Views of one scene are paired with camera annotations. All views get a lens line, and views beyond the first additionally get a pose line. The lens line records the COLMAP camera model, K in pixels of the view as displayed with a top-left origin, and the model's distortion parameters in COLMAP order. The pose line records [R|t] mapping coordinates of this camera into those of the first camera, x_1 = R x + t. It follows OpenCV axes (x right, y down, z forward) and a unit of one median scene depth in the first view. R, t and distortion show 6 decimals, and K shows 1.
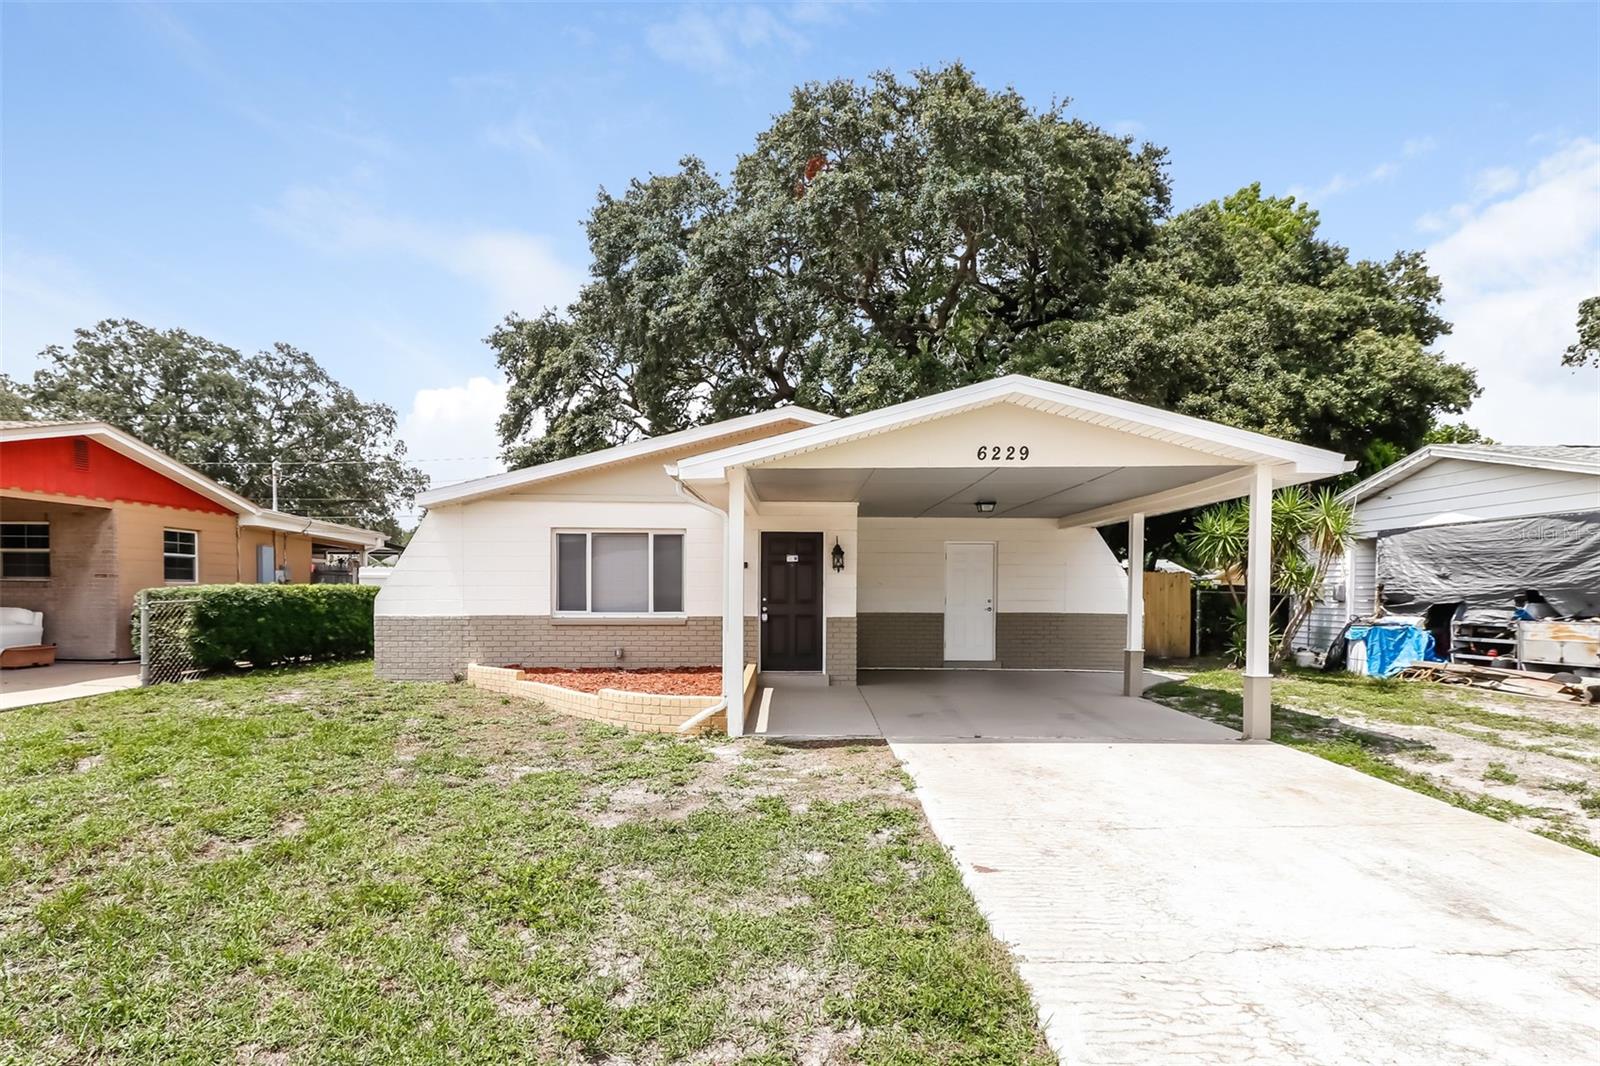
lens RADIAL K [[793.2, 0, 825.2], [0, 793.2, 596.1], [0, 0, 1]] dist [-0.001008, -0.000268]
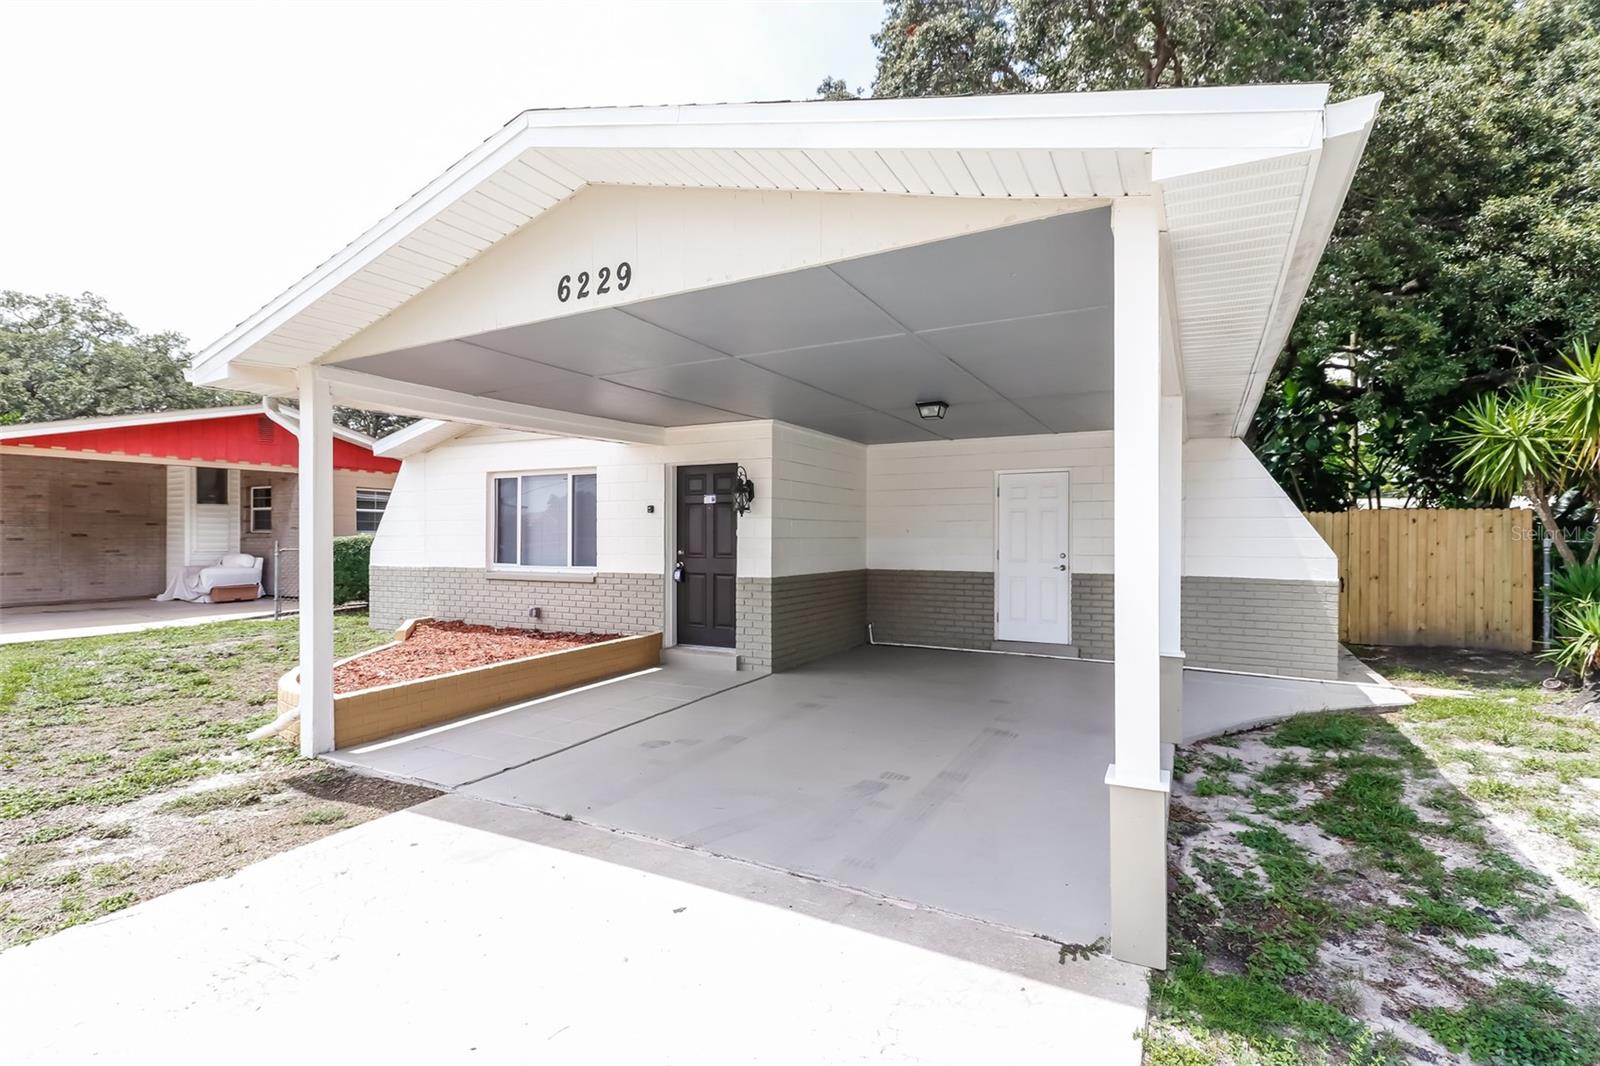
lens RADIAL K [[744.4, 0, 798.3], [0, 744.4, 533.3], [0, 0, 1]] dist [0.000711, -0.005374]
pose [[0.884207, -0.004543, -0.467073, 0.370747], [-0.001367, 0.999923, -0.012314, -0.005694], [0.467093, 0.011526, 0.884133, 0.407516]]
